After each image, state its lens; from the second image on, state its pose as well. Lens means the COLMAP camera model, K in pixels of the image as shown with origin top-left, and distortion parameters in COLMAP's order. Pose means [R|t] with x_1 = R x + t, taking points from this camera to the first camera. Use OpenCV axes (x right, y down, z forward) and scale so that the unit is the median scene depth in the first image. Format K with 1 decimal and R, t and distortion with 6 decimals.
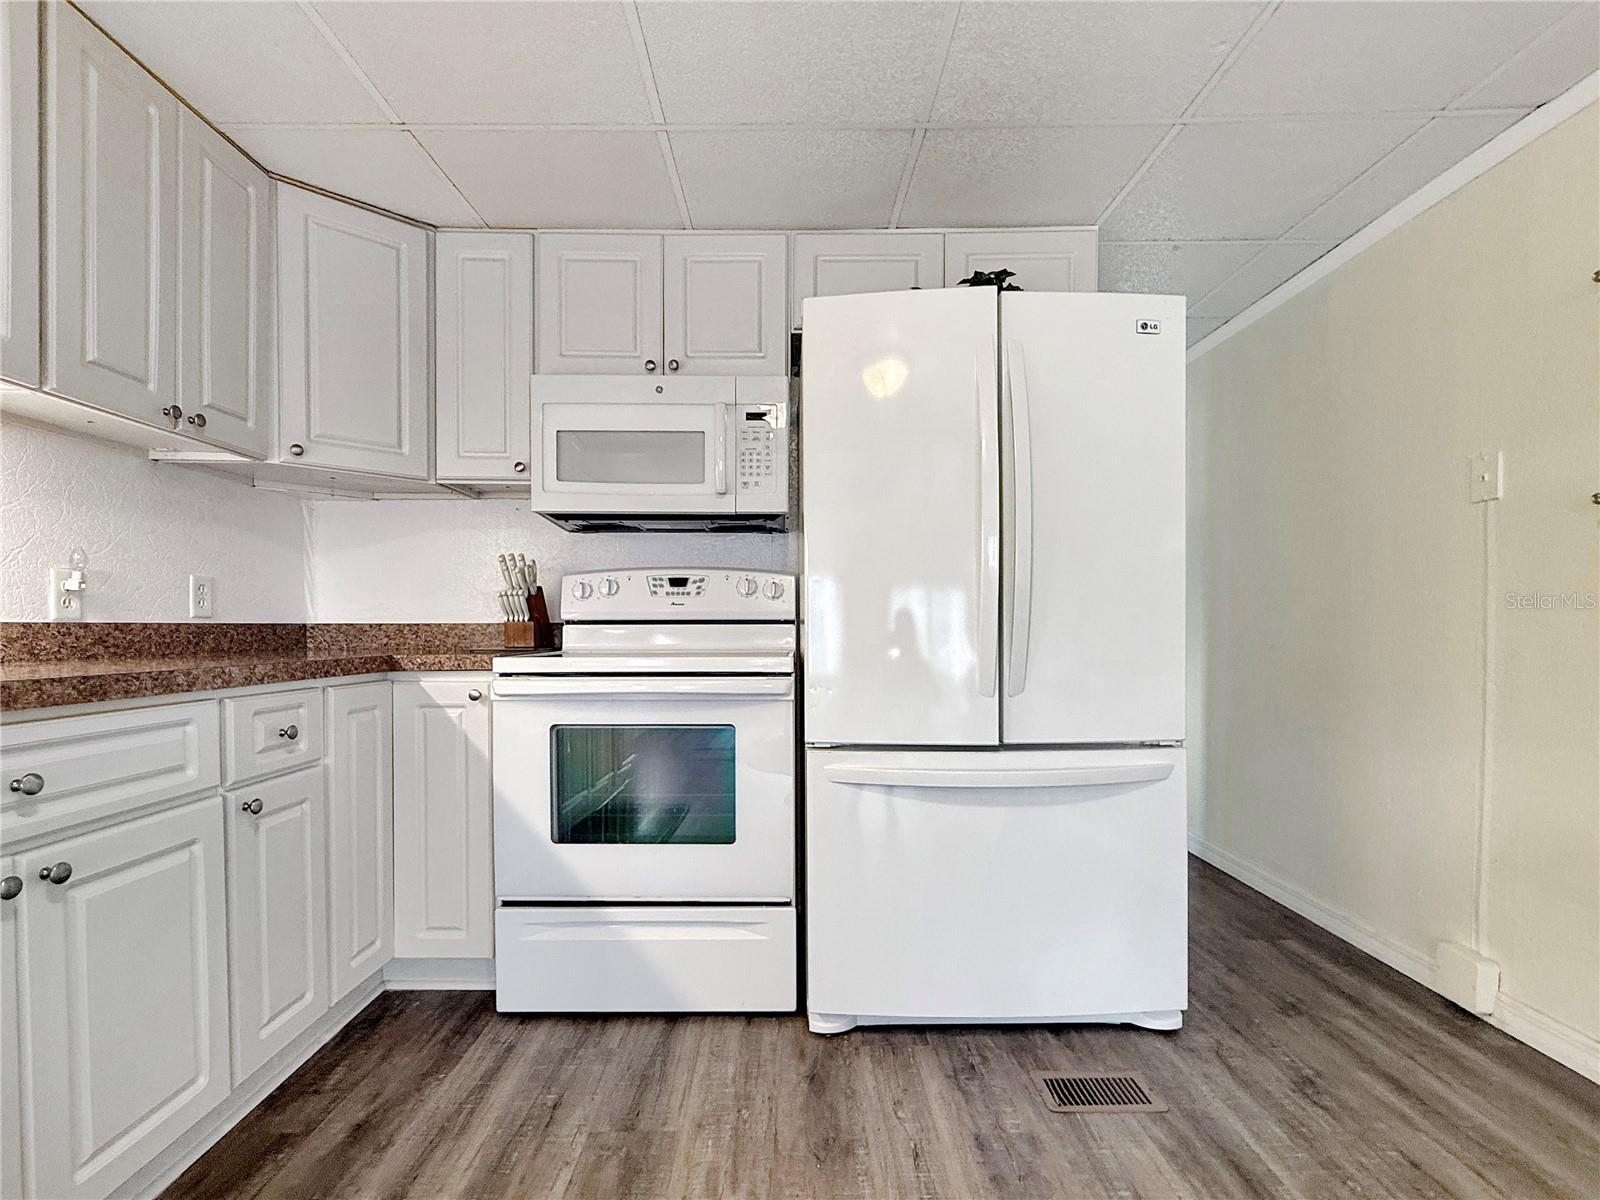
lens RADIAL K [[768.9, 0, 799.6], [0, 768.9, 641.1], [0, 0, 1]] dist [-0.002089, -0.000354]
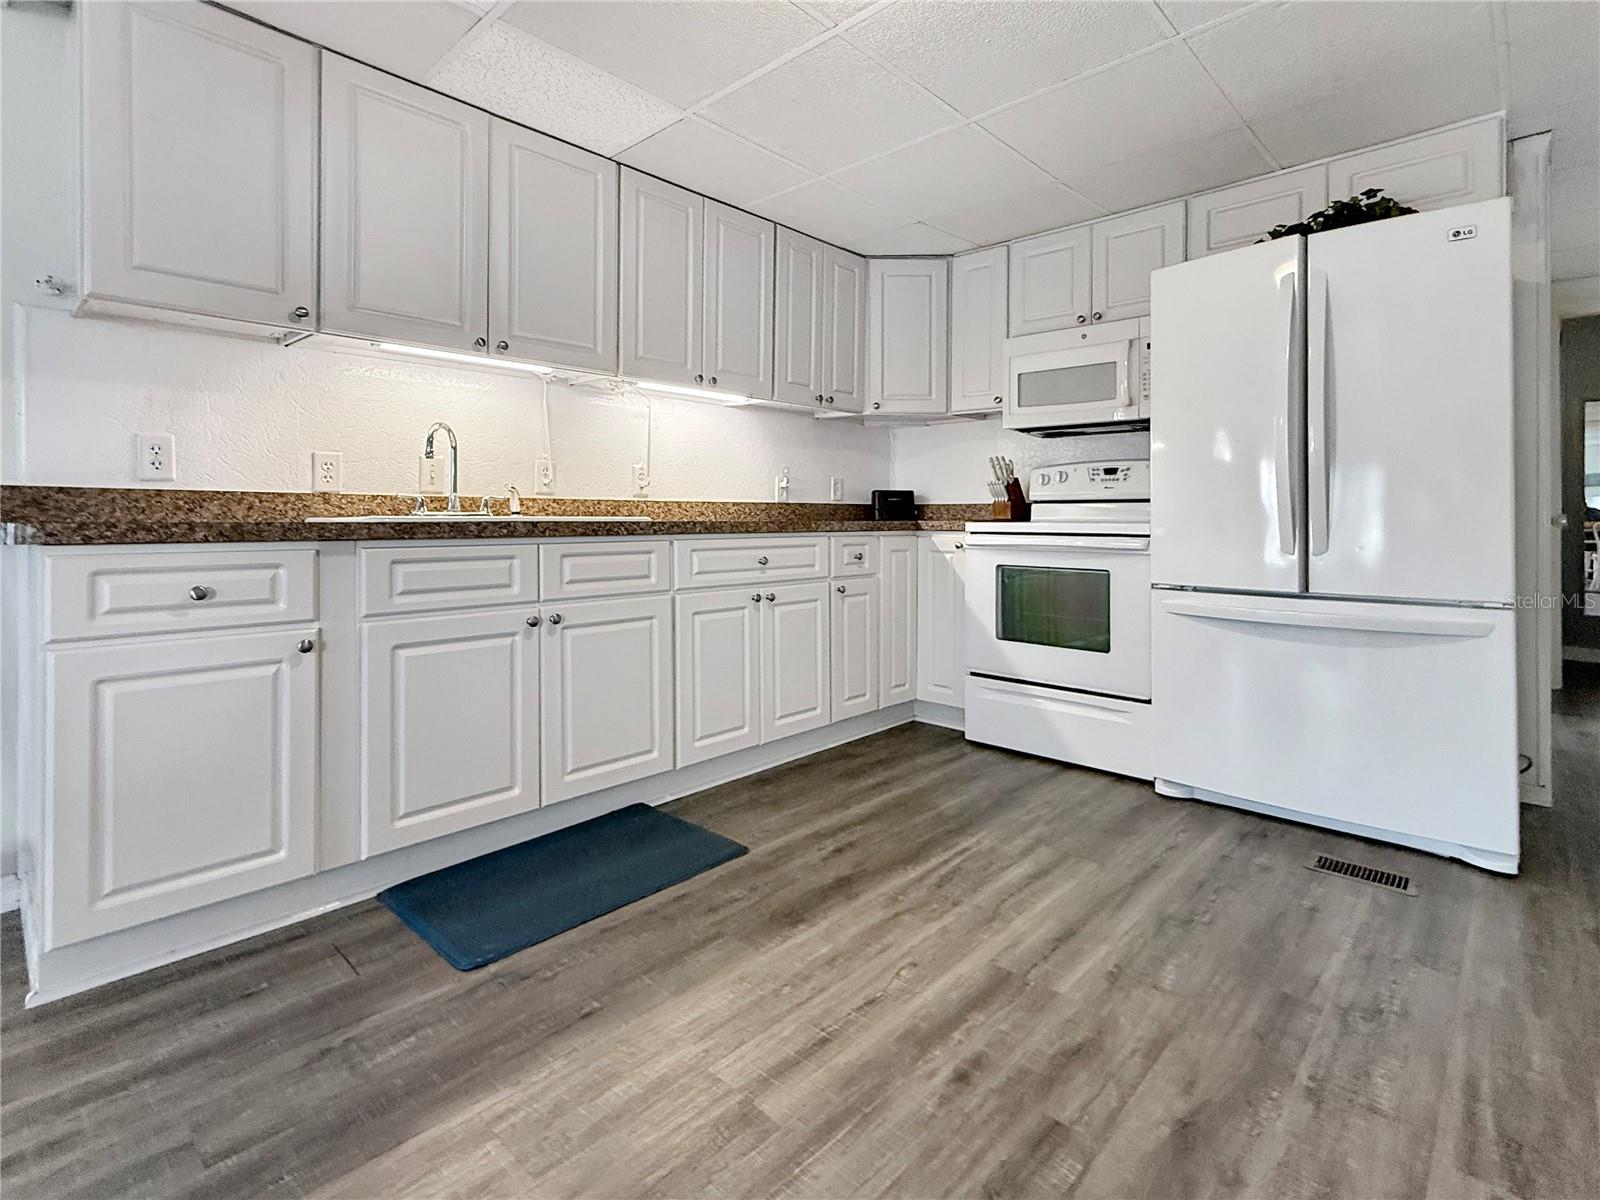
lens RADIAL K [[786.9, 0, 800.9], [0, 786.9, 509.3], [0, 0, 1]] dist [-0.003874, -0.000684]
pose [[0.724127, -0.003088, -0.689660, 0.488892], [-0.016009, 0.999645, -0.021286, 0.033737], [0.689481, 0.026454, 0.723821, -0.447668]]
